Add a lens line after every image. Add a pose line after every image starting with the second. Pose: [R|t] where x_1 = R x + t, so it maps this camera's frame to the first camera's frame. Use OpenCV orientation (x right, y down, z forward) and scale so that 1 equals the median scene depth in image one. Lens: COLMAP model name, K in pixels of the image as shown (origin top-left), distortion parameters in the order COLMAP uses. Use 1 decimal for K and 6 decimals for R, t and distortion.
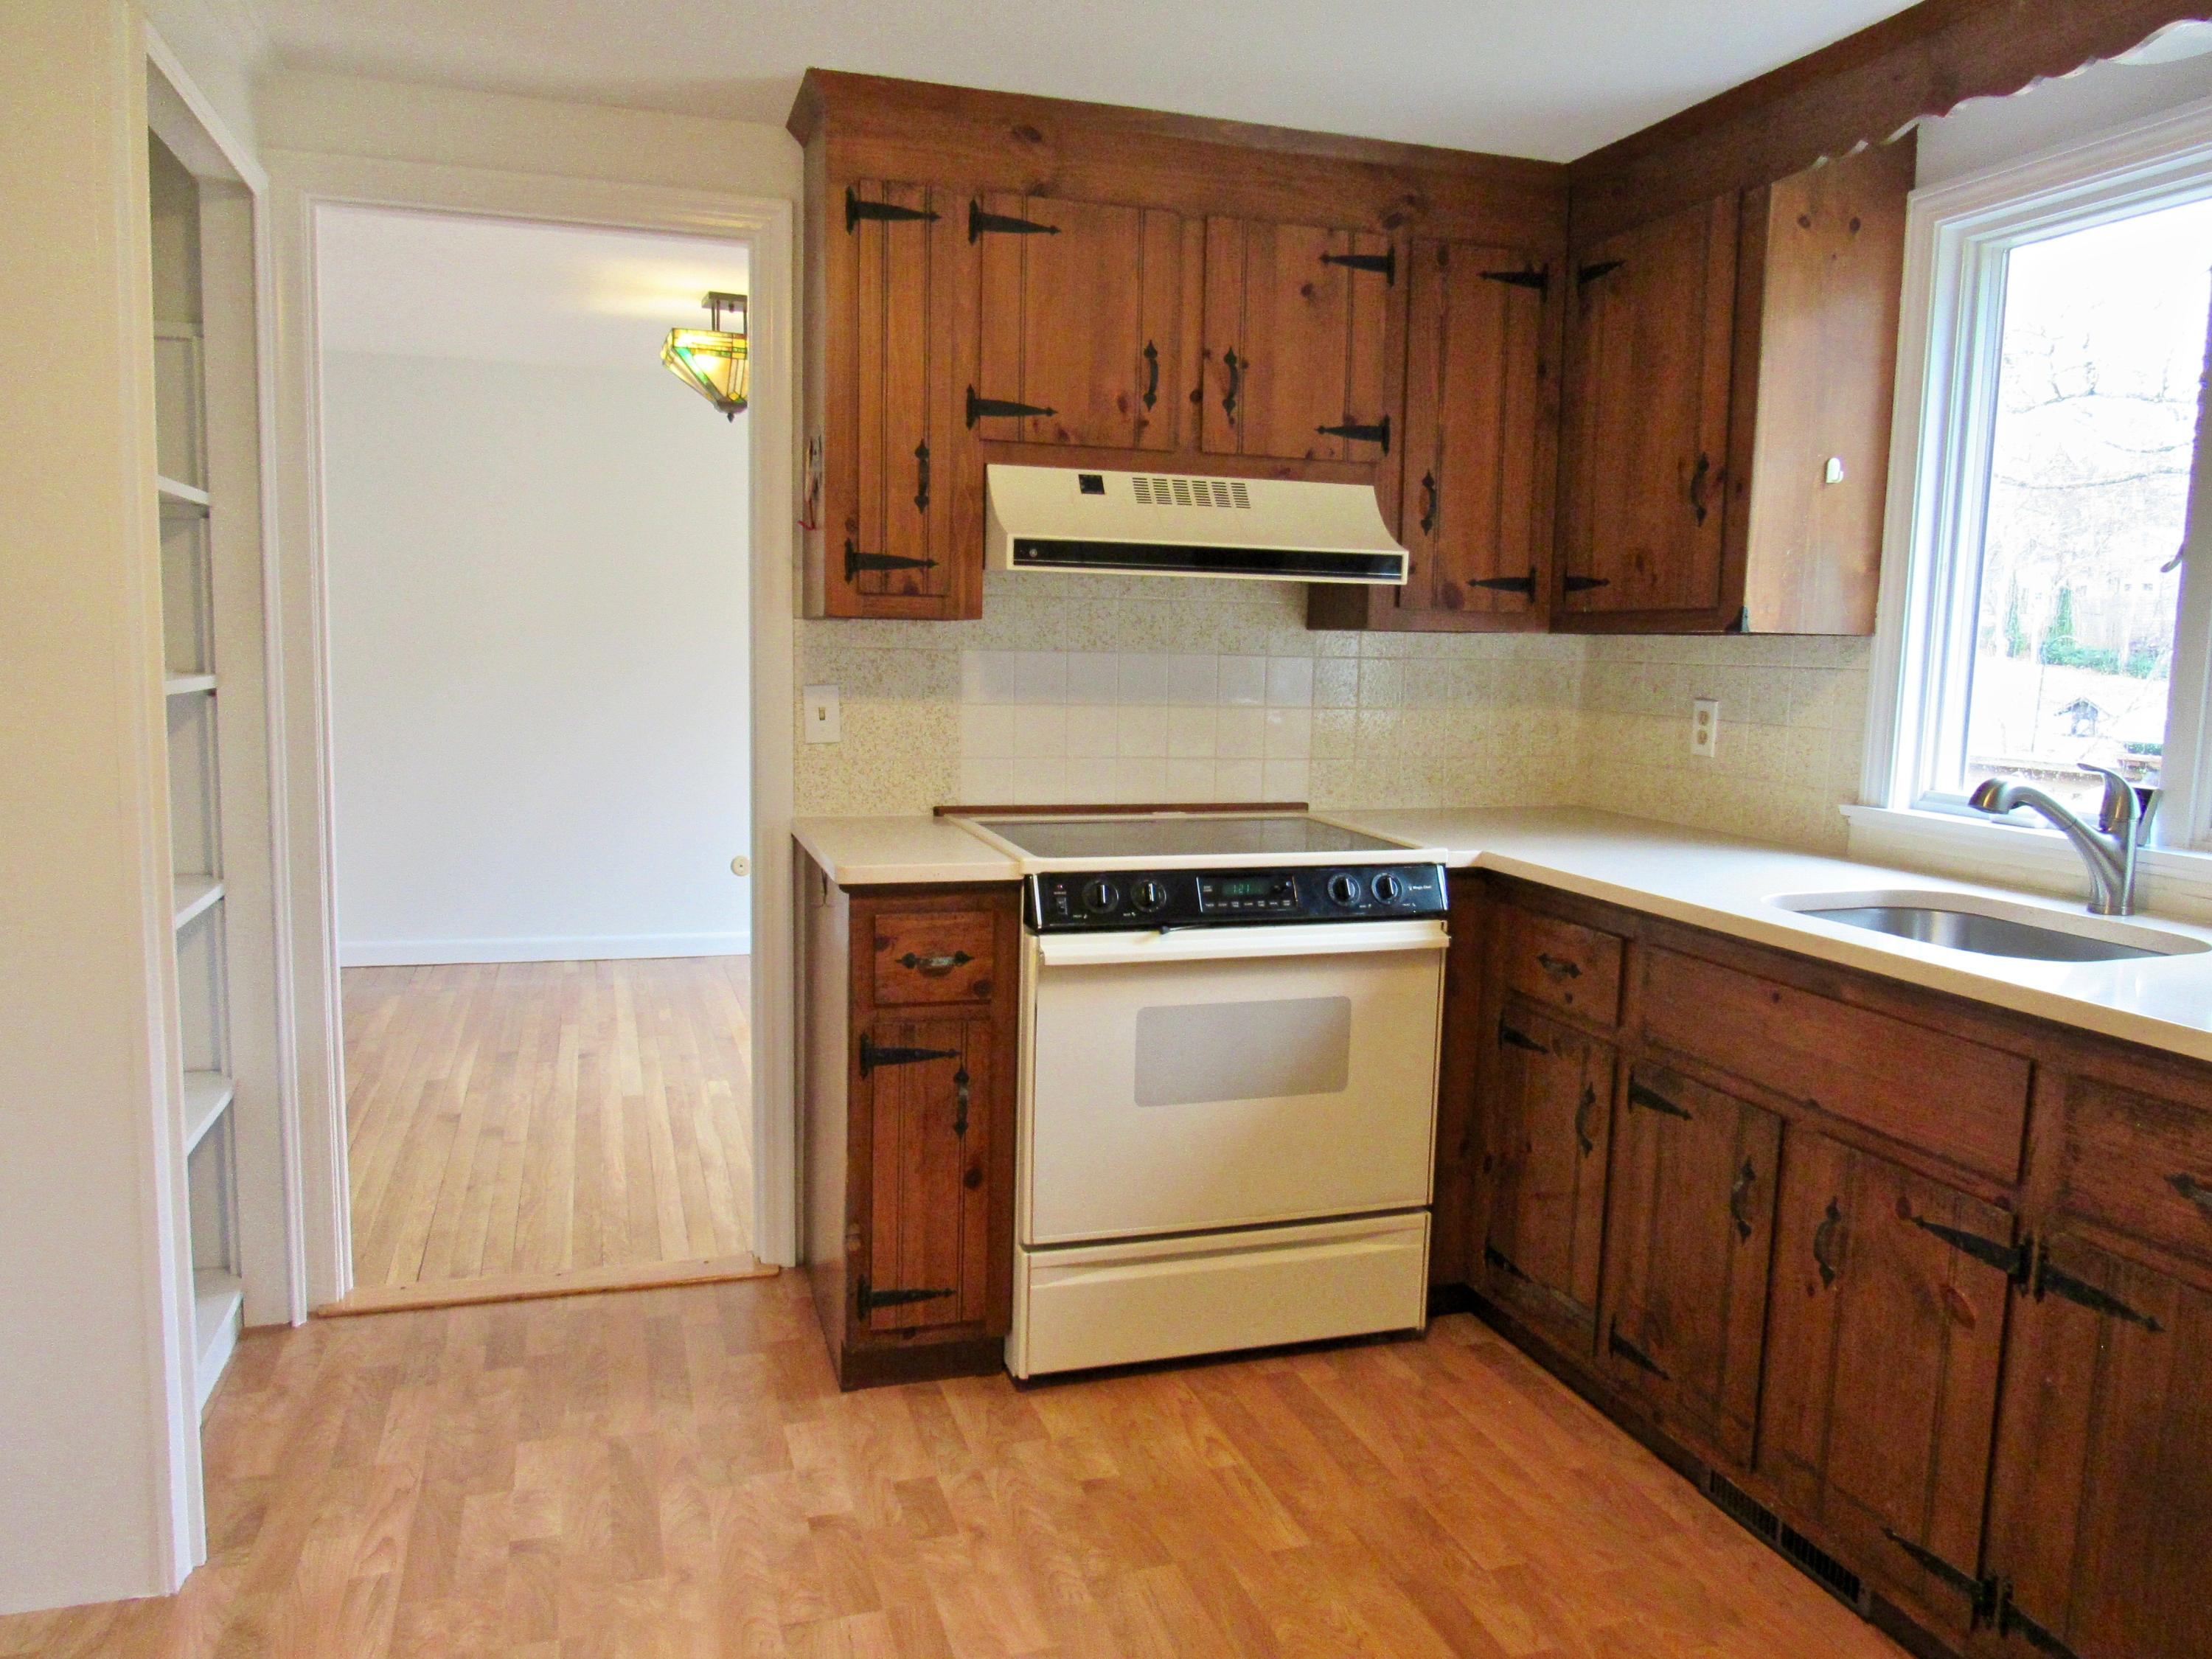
lens RADIAL K [[1587.1, 0, 1106.0], [0, 1587.1, 829.5], [0, 0, 1]] dist [-0.027264, -0.002032]
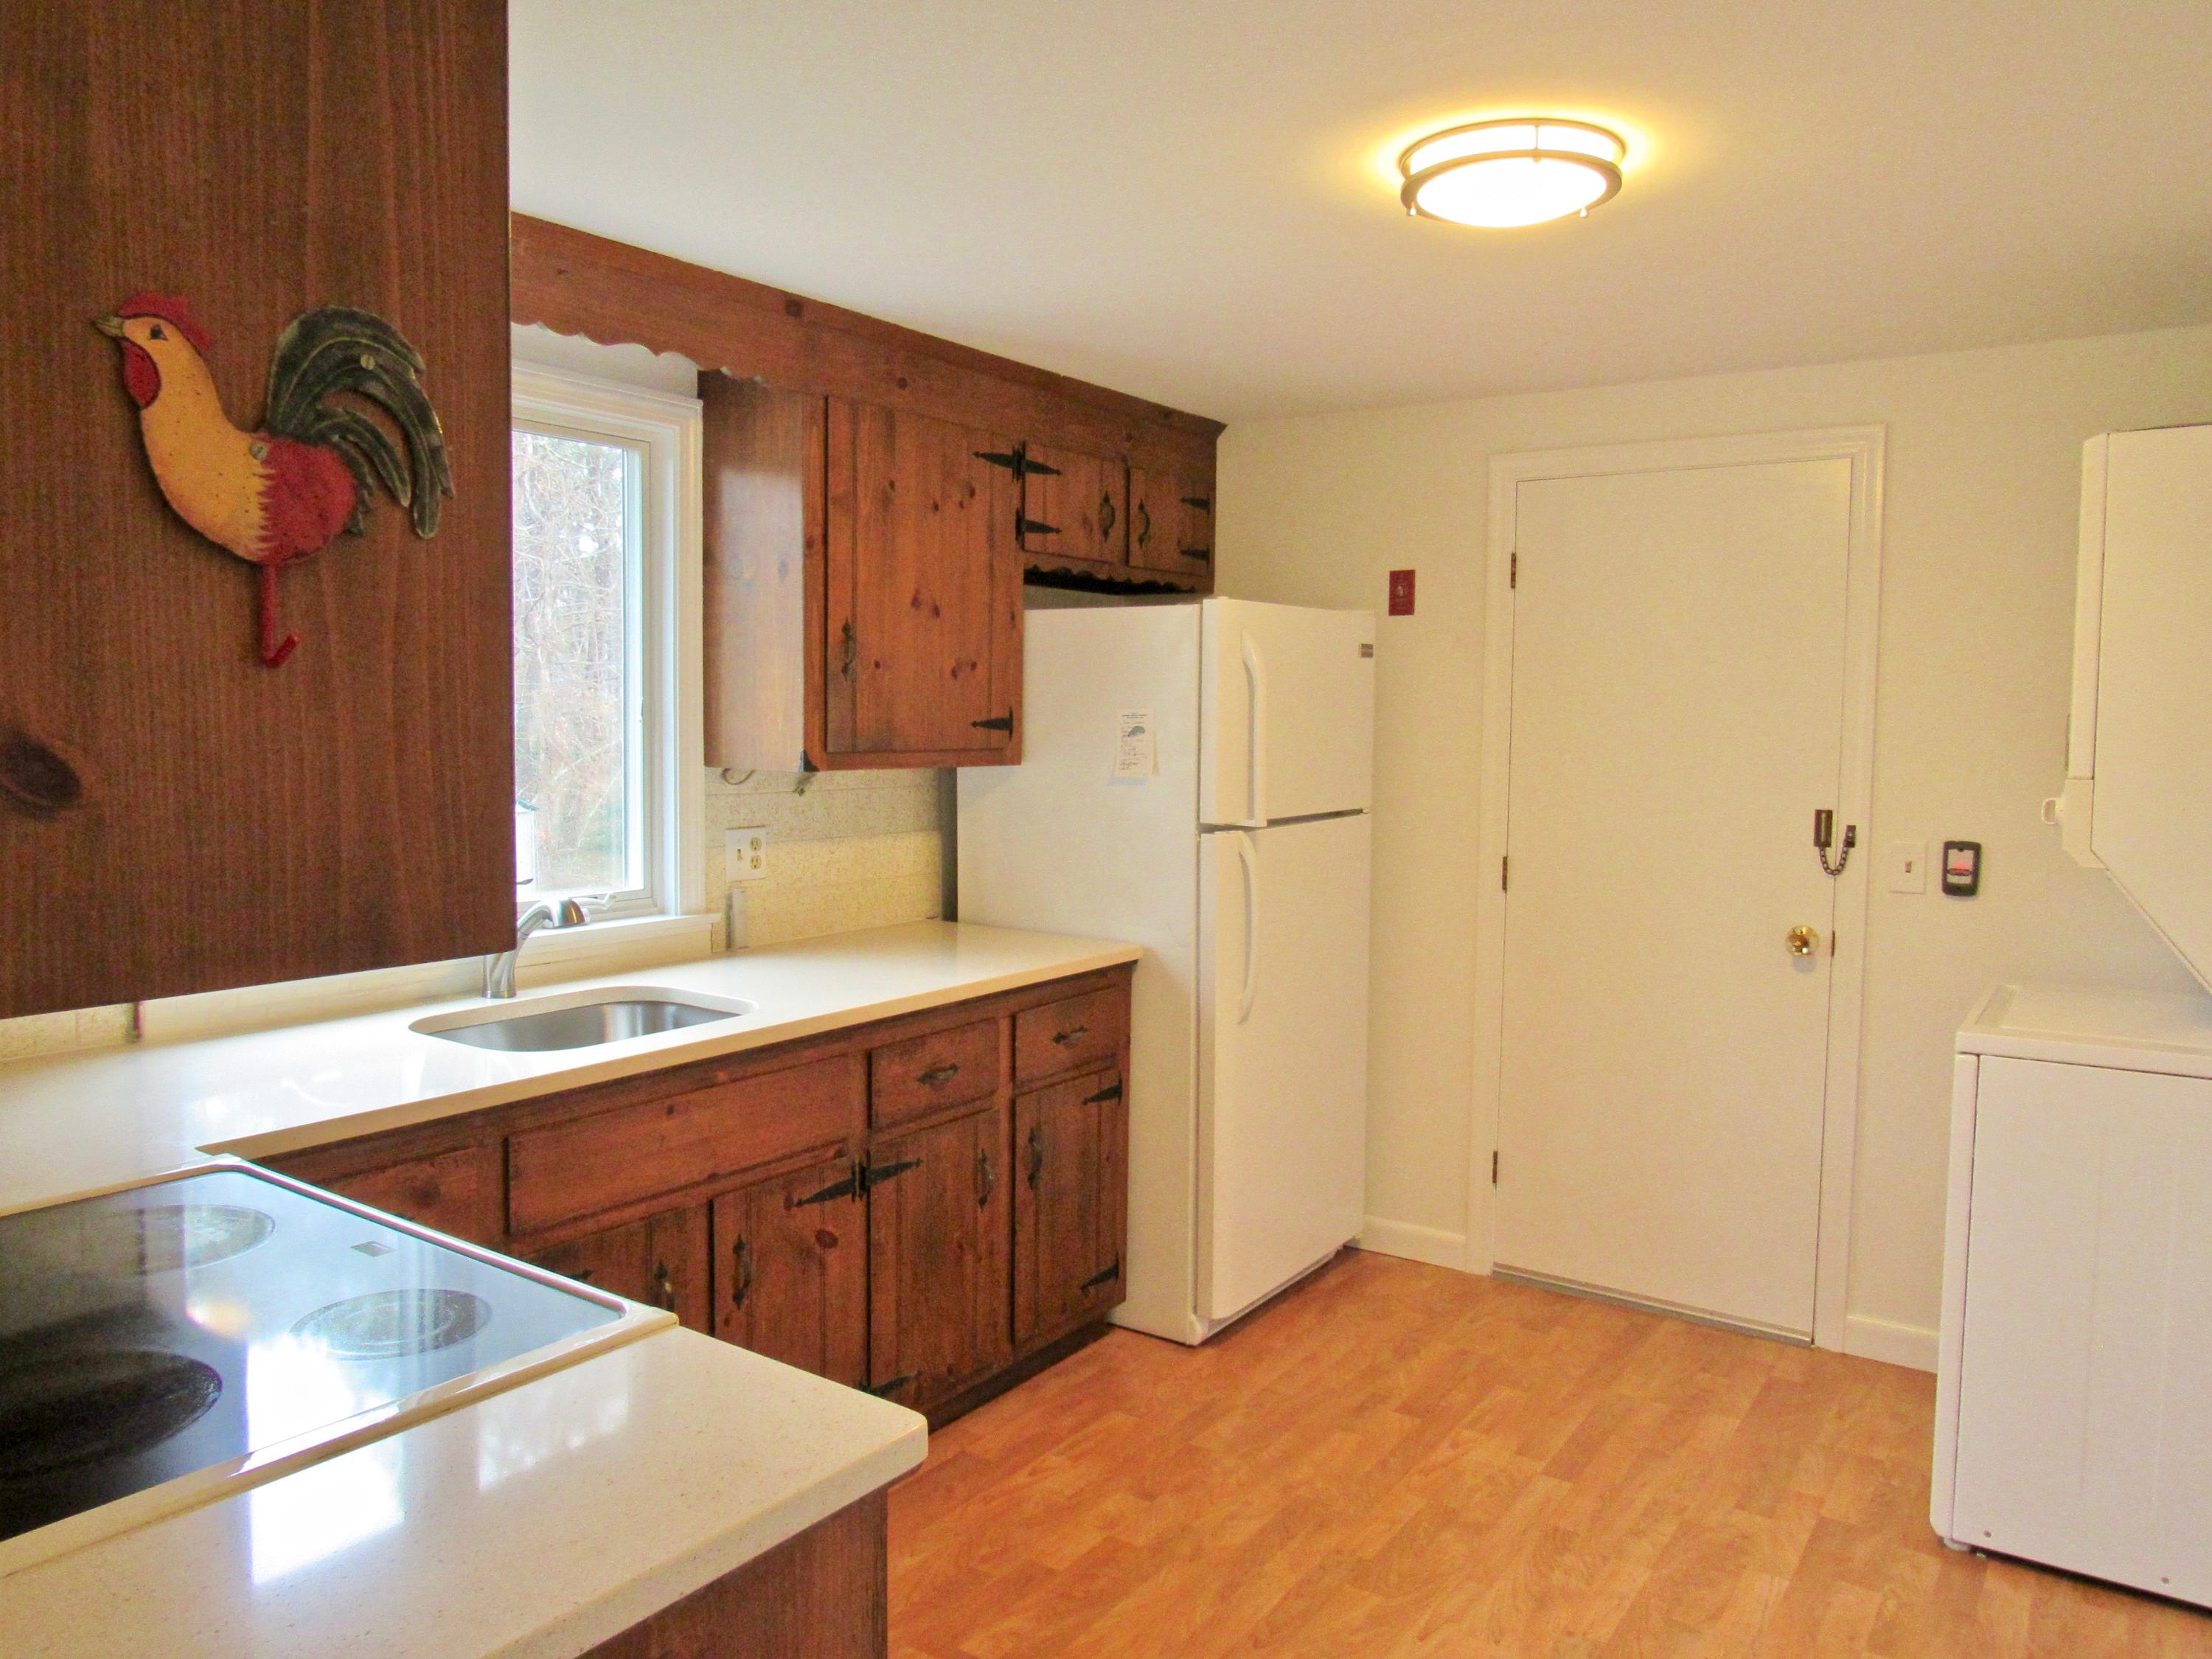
lens RADIAL K [[1587.1, 0, 1106.0], [0, 1587.1, 829.5], [0, 0, 1]] dist [-0.027264, -0.002032]
pose [[-0.610531, -0.092932, 0.786521, -0.740544], [0.067542, 0.983364, 0.168620, -0.302549], [-0.789107, 0.156071, -0.594097, 1.607096]]
